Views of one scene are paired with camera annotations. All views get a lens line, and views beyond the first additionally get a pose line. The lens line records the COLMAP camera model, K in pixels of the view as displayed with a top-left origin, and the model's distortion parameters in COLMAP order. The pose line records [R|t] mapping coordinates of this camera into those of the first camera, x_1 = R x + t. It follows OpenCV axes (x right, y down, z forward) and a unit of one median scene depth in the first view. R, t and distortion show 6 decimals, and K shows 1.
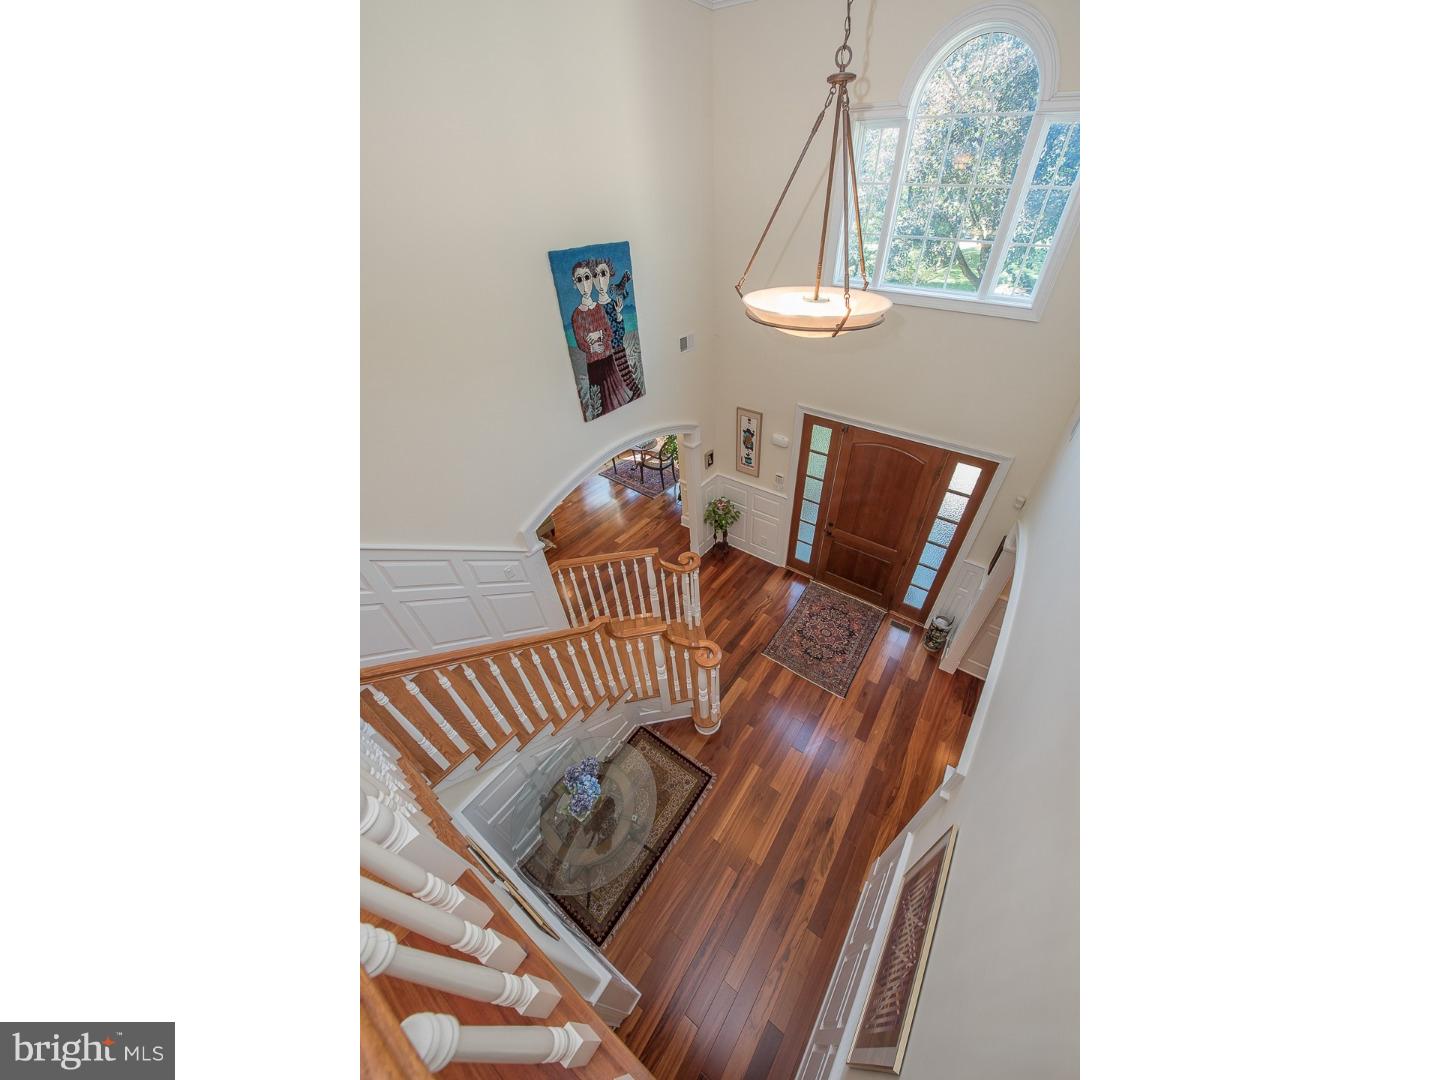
lens RADIAL K [[441.8, 0, 720.6], [0, 441.8, 540.4], [0, 0, 1]] dist [0.000409, 0.000005]
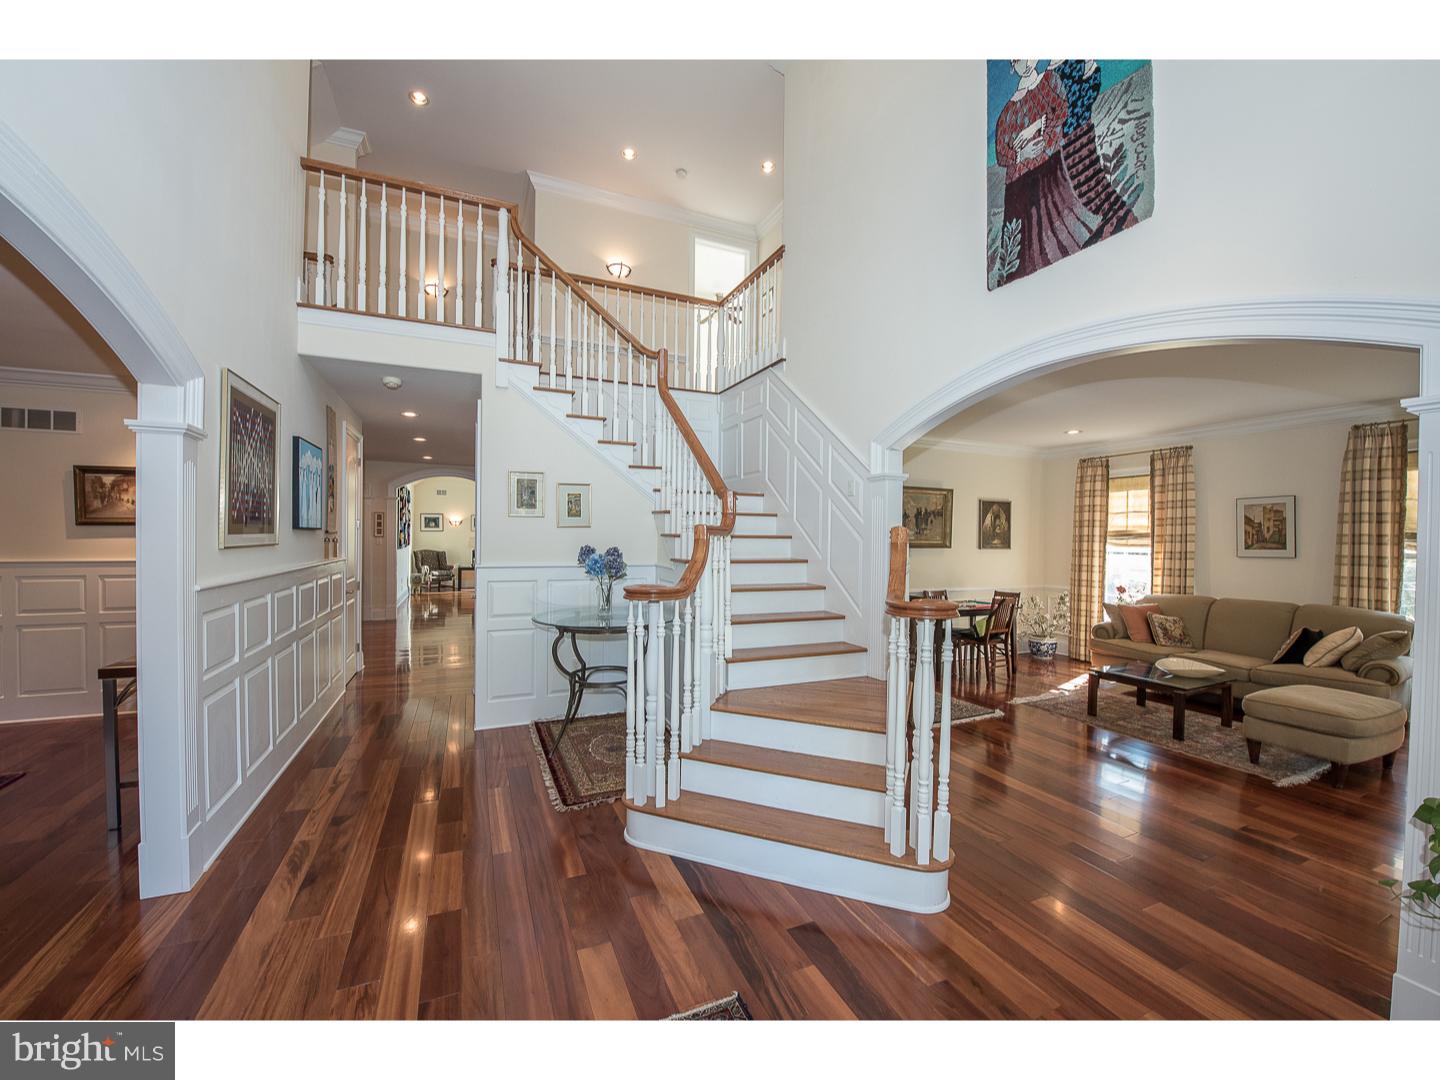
lens RADIAL K [[571.8, 0, 718.5], [0, 571.8, 543.4], [0, 0, 1]] dist [-0.014499, -0.000205]
pose [[-0.534511, 0.001943, -0.845159, 0.514327], [-0.554376, 0.754005, 0.352341, -0.080775], [0.637939, 0.656866, -0.401947, 1.271700]]
